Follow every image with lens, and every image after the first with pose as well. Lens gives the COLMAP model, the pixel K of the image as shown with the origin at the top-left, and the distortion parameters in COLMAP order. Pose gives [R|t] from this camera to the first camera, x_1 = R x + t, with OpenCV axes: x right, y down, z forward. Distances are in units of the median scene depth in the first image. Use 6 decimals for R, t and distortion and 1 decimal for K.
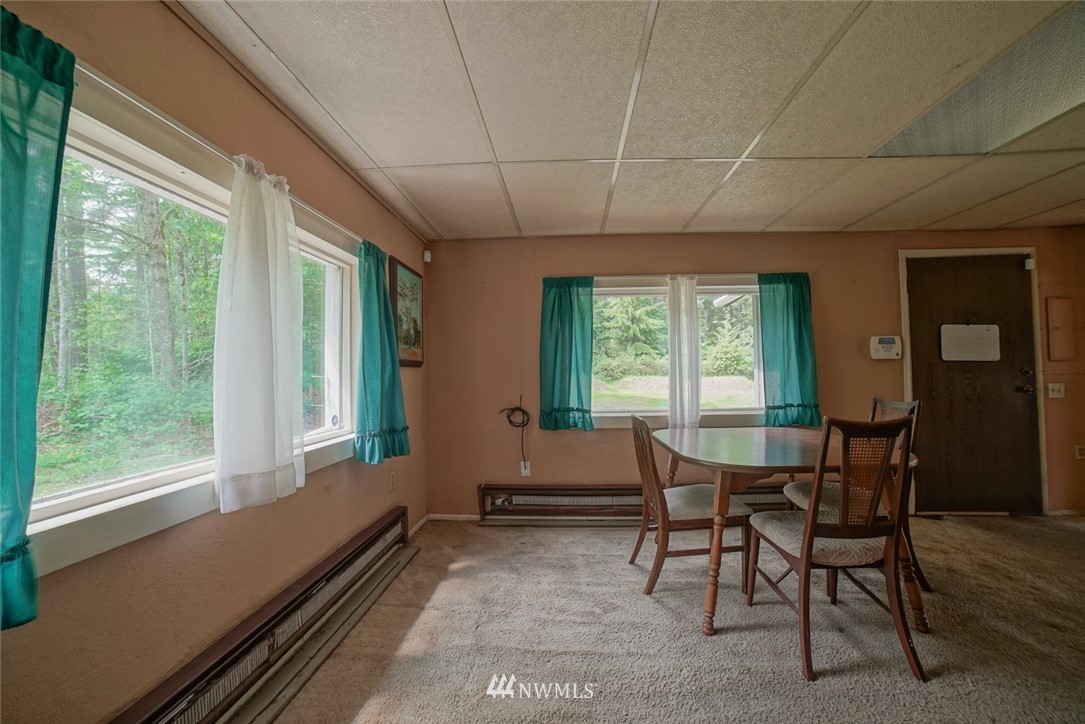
lens RADIAL K [[447.1, 0, 539.4], [0, 447.1, 362.4], [0, 0, 1]] dist [-0.047945, 0.002011]
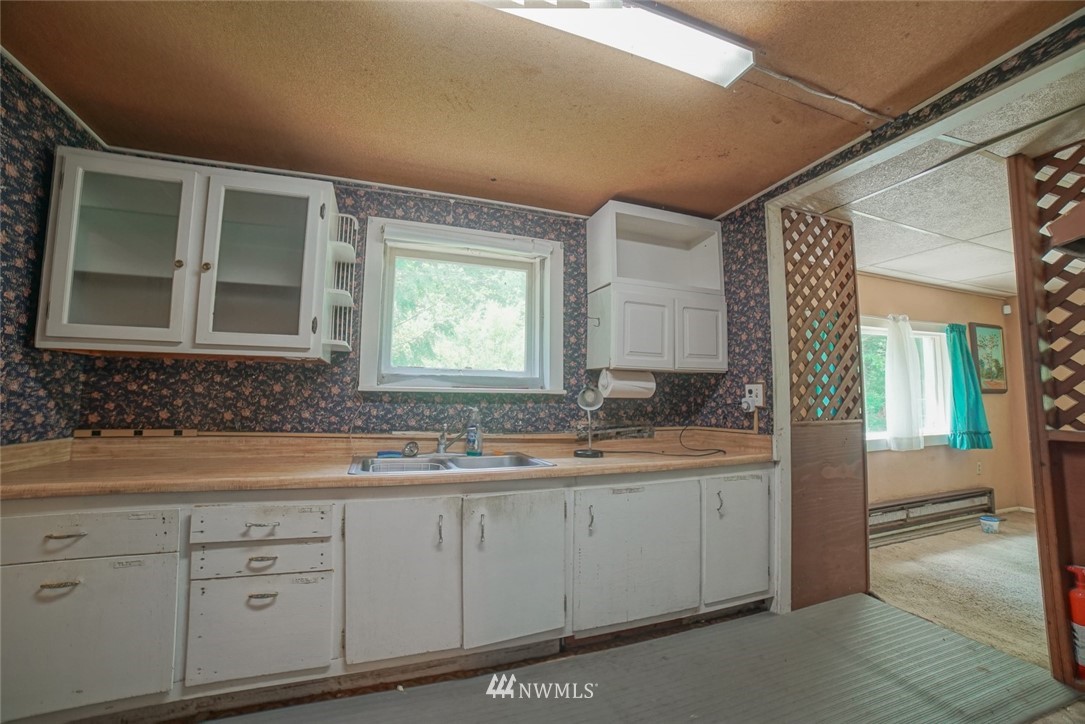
lens RADIAL K [[447.1, 0, 535.1], [0, 447.1, 372.2], [0, 0, 1]] dist [-0.047945, 0.002011]
pose [[0.400600, -0.051551, -0.914802, 0.459761], [0.021362, 0.998670, -0.046923, -0.033625], [0.916004, -0.000745, 0.401168, -1.121428]]
